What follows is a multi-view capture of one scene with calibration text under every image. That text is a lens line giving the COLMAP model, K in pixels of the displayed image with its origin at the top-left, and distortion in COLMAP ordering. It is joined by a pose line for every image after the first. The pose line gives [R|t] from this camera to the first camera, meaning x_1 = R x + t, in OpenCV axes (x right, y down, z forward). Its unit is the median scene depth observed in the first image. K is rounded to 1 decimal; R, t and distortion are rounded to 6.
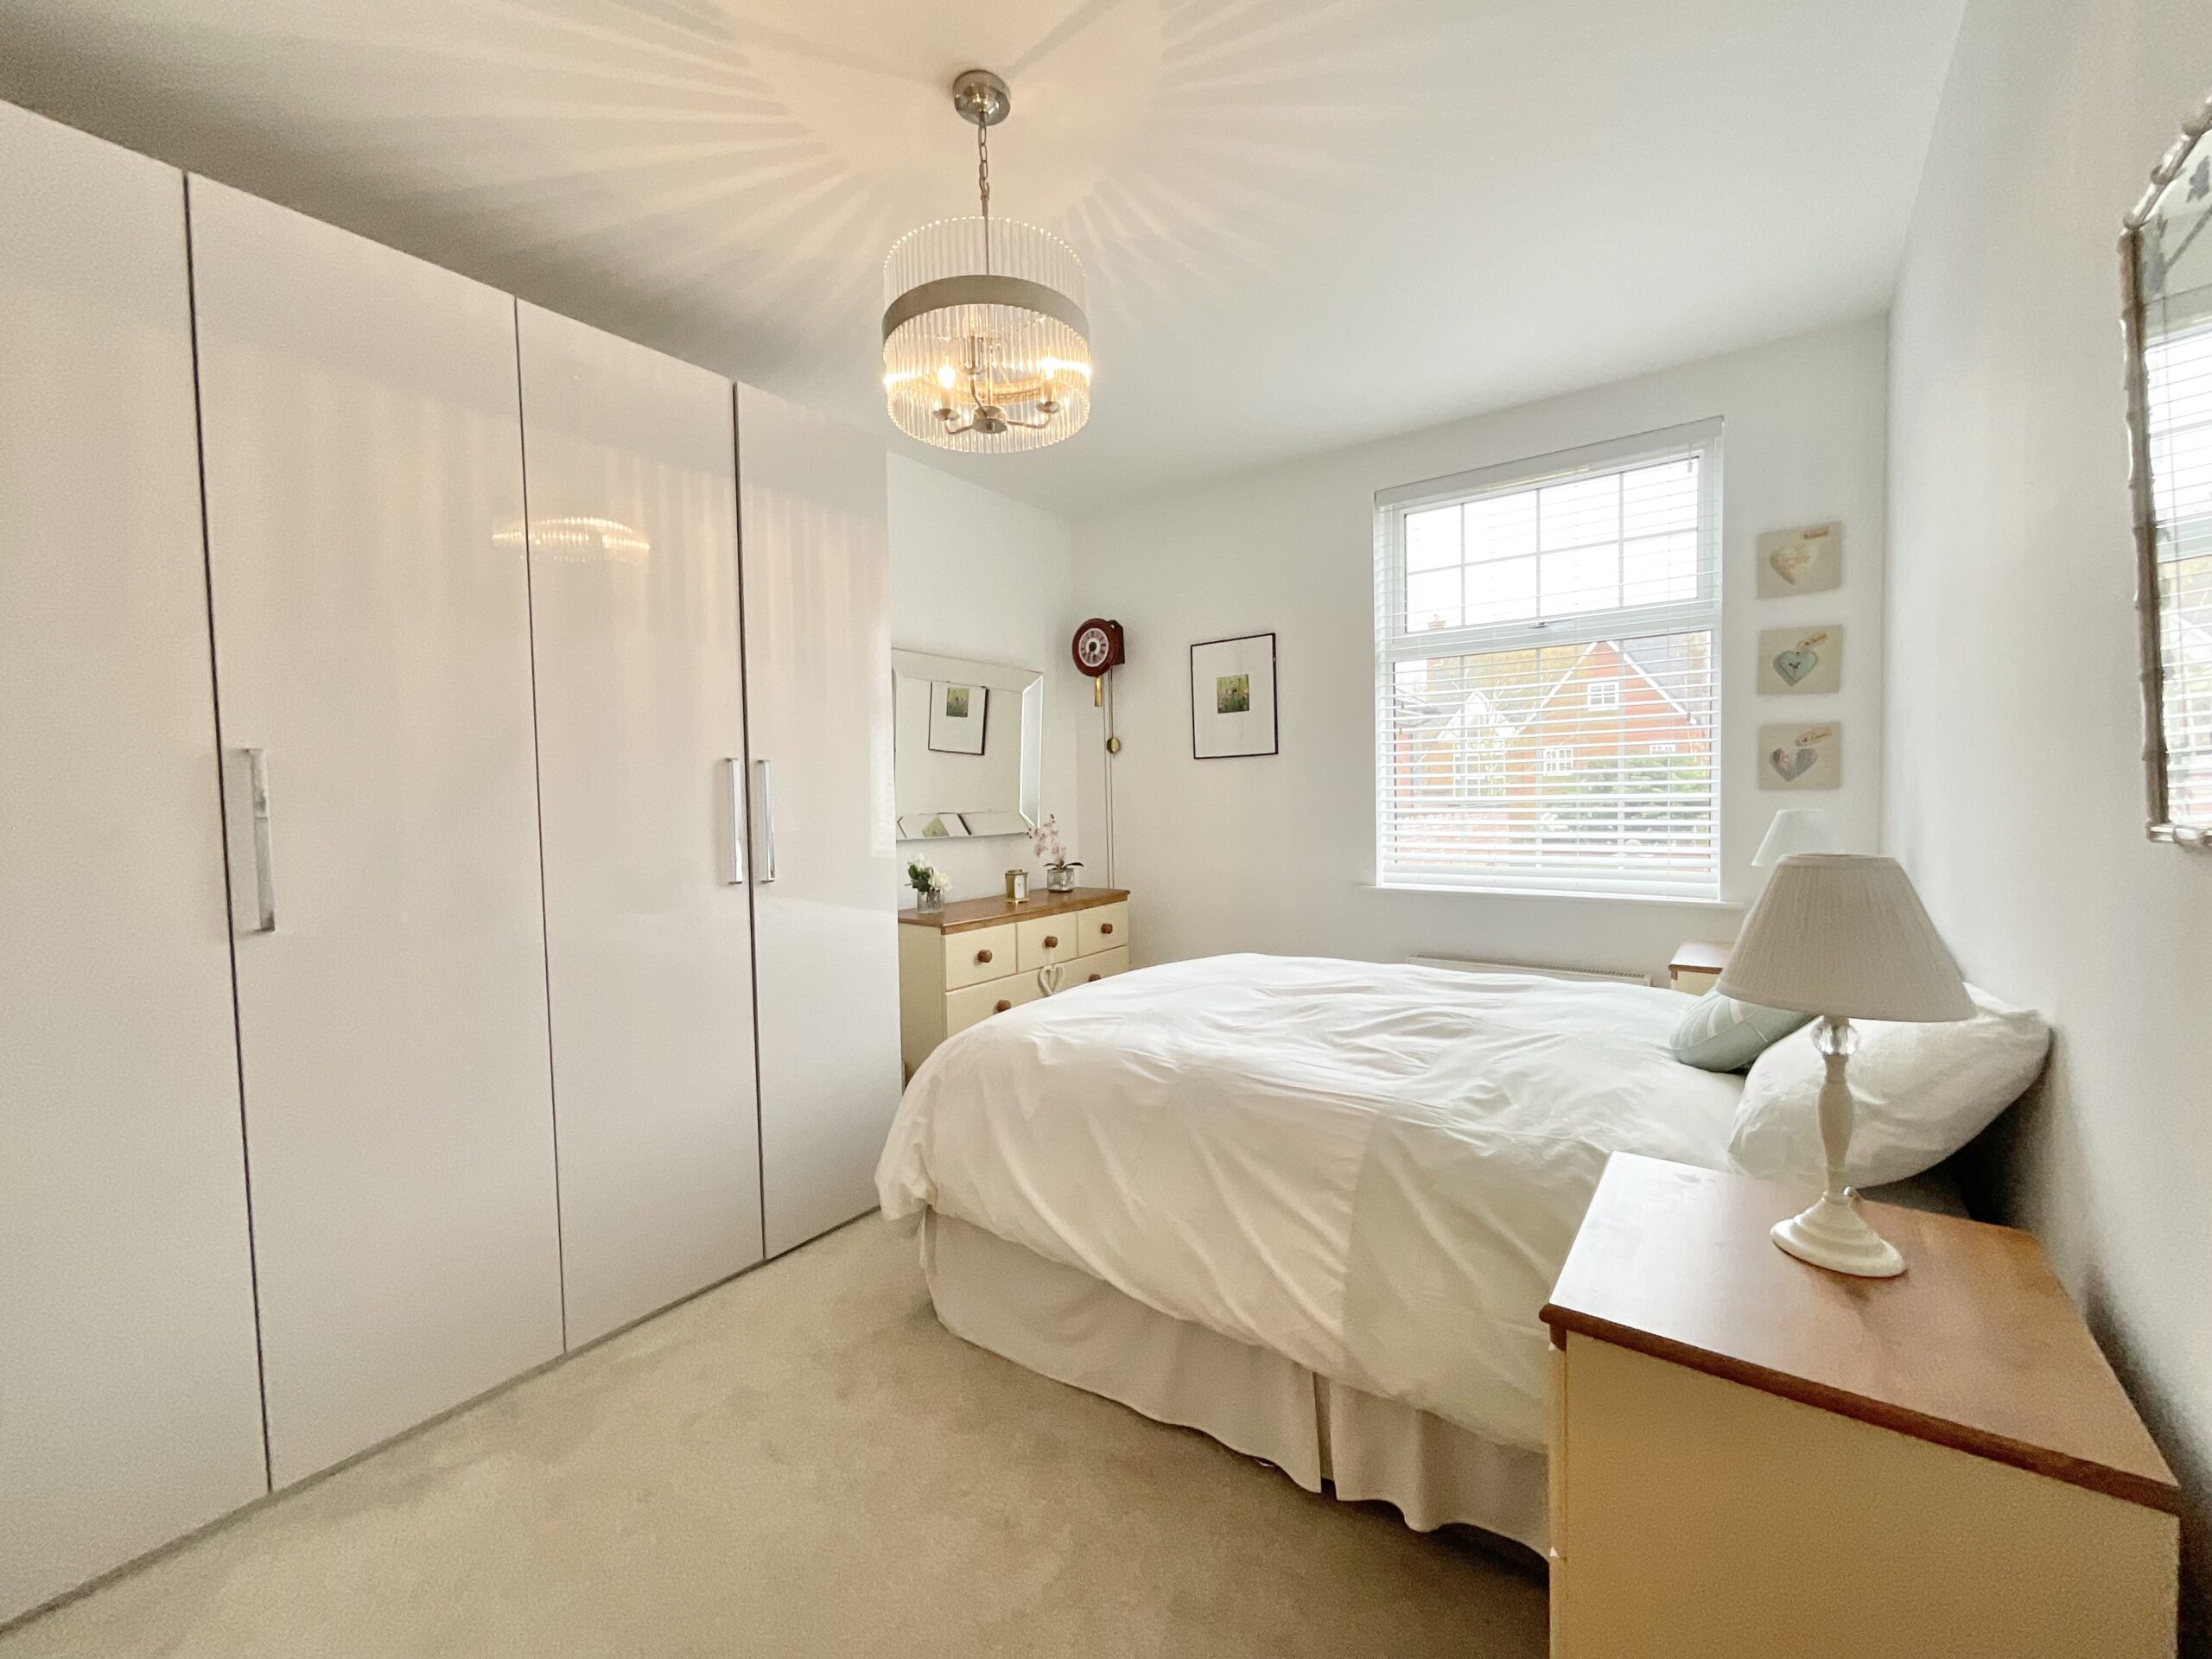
lens RADIAL K [[900.2, 0, 1106.0], [0, 900.2, 829.5], [0, 0, 1]] dist [0.000389, -0.000052]
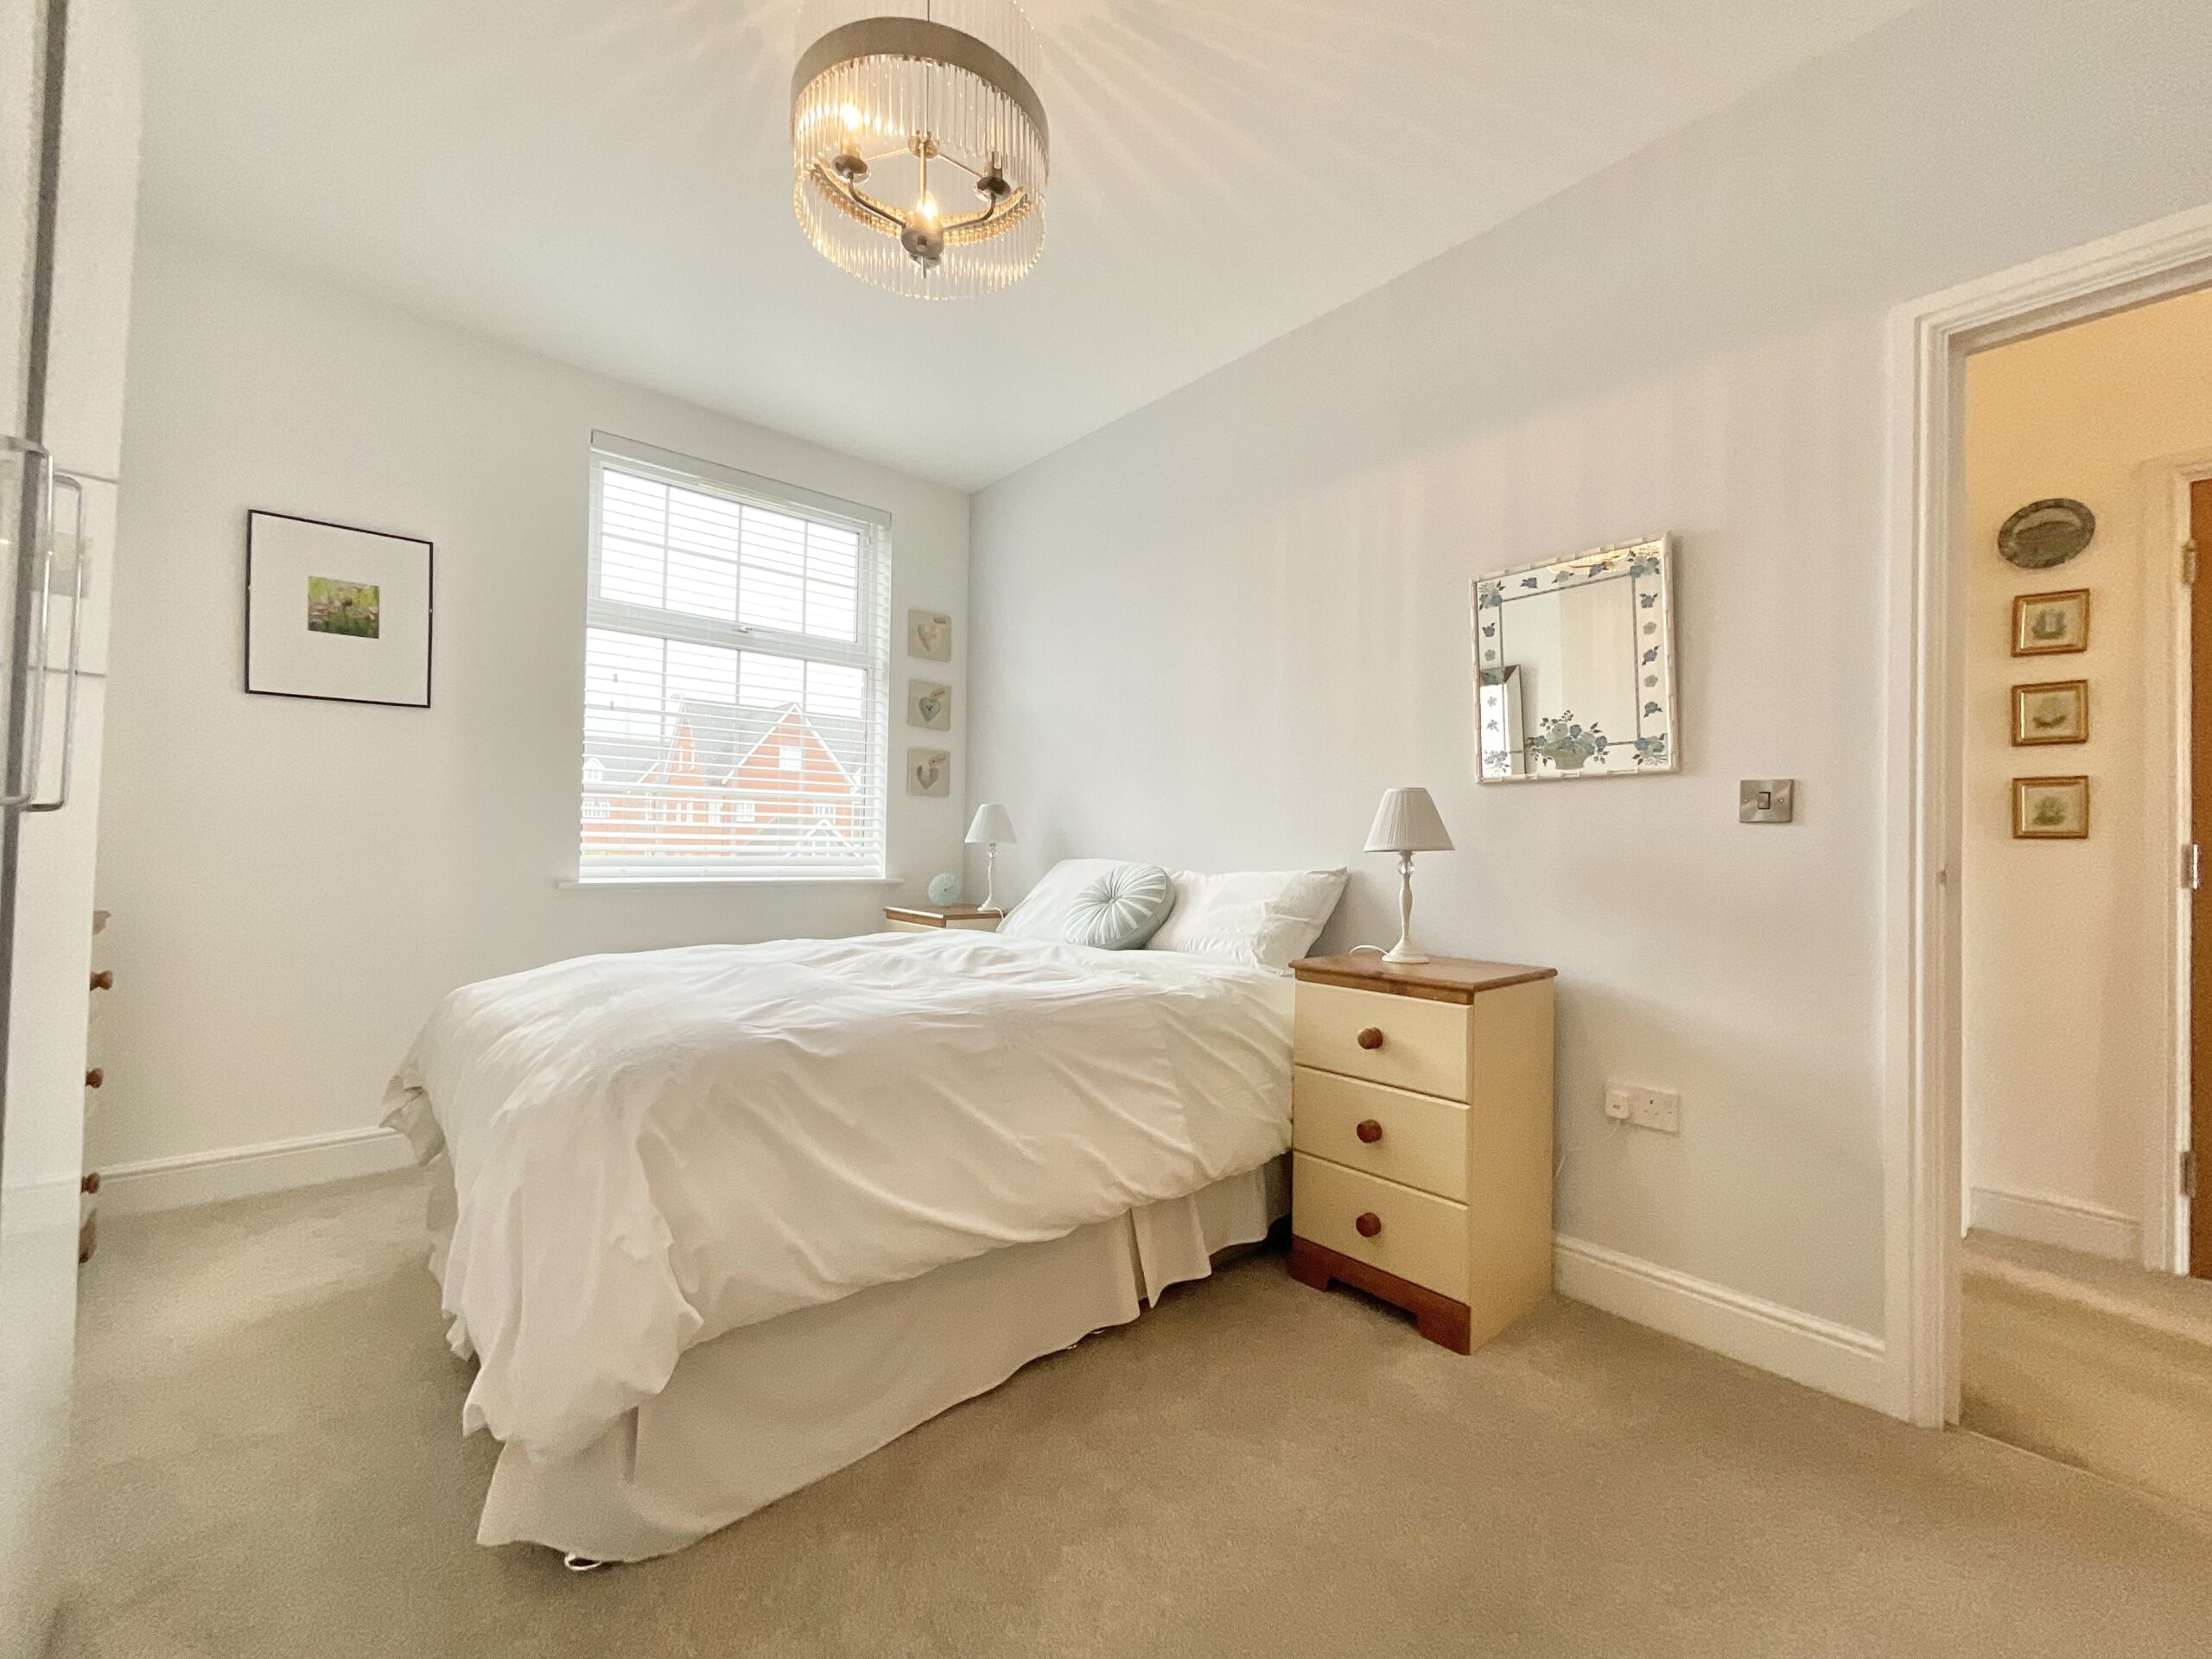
lens RADIAL K [[900.2, 0, 1106.0], [0, 900.2, 829.5], [0, 0, 1]] dist [0.000389, -0.000052]
pose [[0.212795, 0.042090, 0.976190, -0.551585], [0.015438, 0.998802, -0.046431, 0.078579], [-0.976975, 0.024950, 0.211891, 0.433265]]
